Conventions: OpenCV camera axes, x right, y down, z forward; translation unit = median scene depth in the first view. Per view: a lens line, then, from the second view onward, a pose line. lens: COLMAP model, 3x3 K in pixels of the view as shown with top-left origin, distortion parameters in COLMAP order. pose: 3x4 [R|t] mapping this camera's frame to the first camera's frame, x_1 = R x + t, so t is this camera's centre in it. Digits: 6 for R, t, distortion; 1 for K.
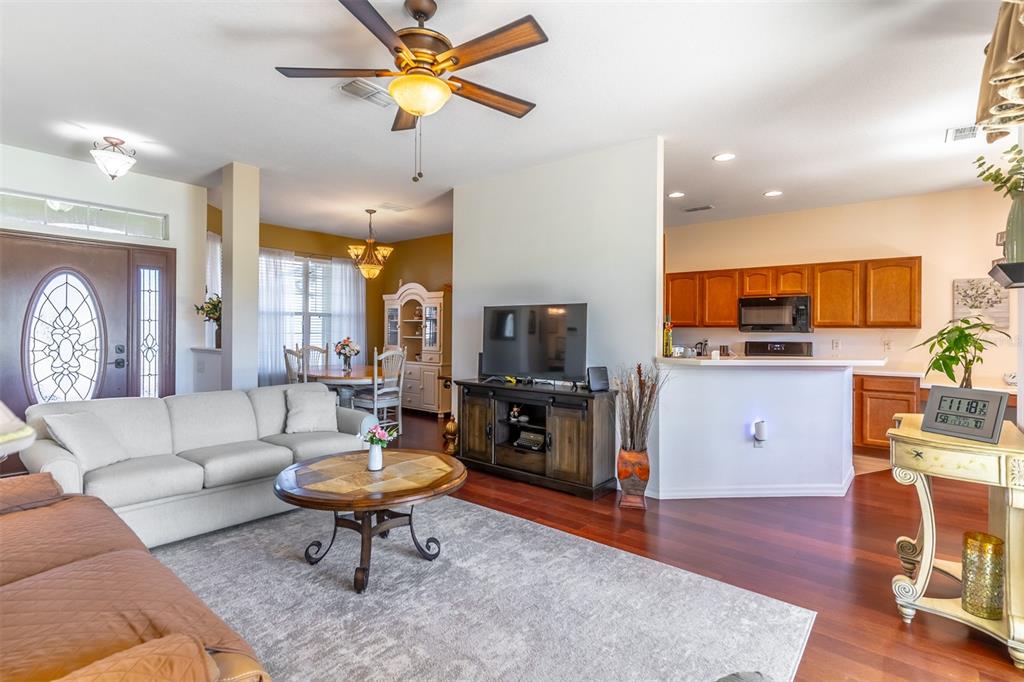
lens RADIAL K [[494.9, 0, 503.5], [0, 494.9, 331.8], [0, 0, 1]] dist [0.000409, 0.000387]
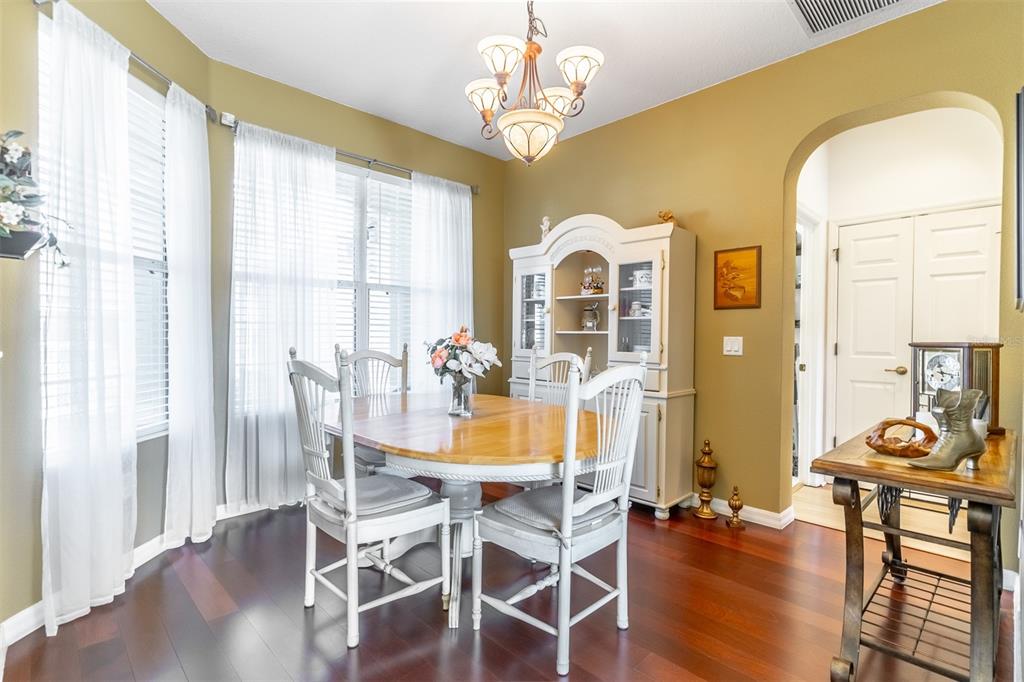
lens RADIAL K [[493.4, 0, 509.1], [0, 493.4, 339.3], [0, 0, 1]] dist [0.002565, 0.000521]
pose [[0.995071, 0.000740, -0.099158, -0.299072], [-0.000476, 0.999996, 0.002687, 0.023520], [0.099160, -0.002626, 0.995068, 0.773903]]
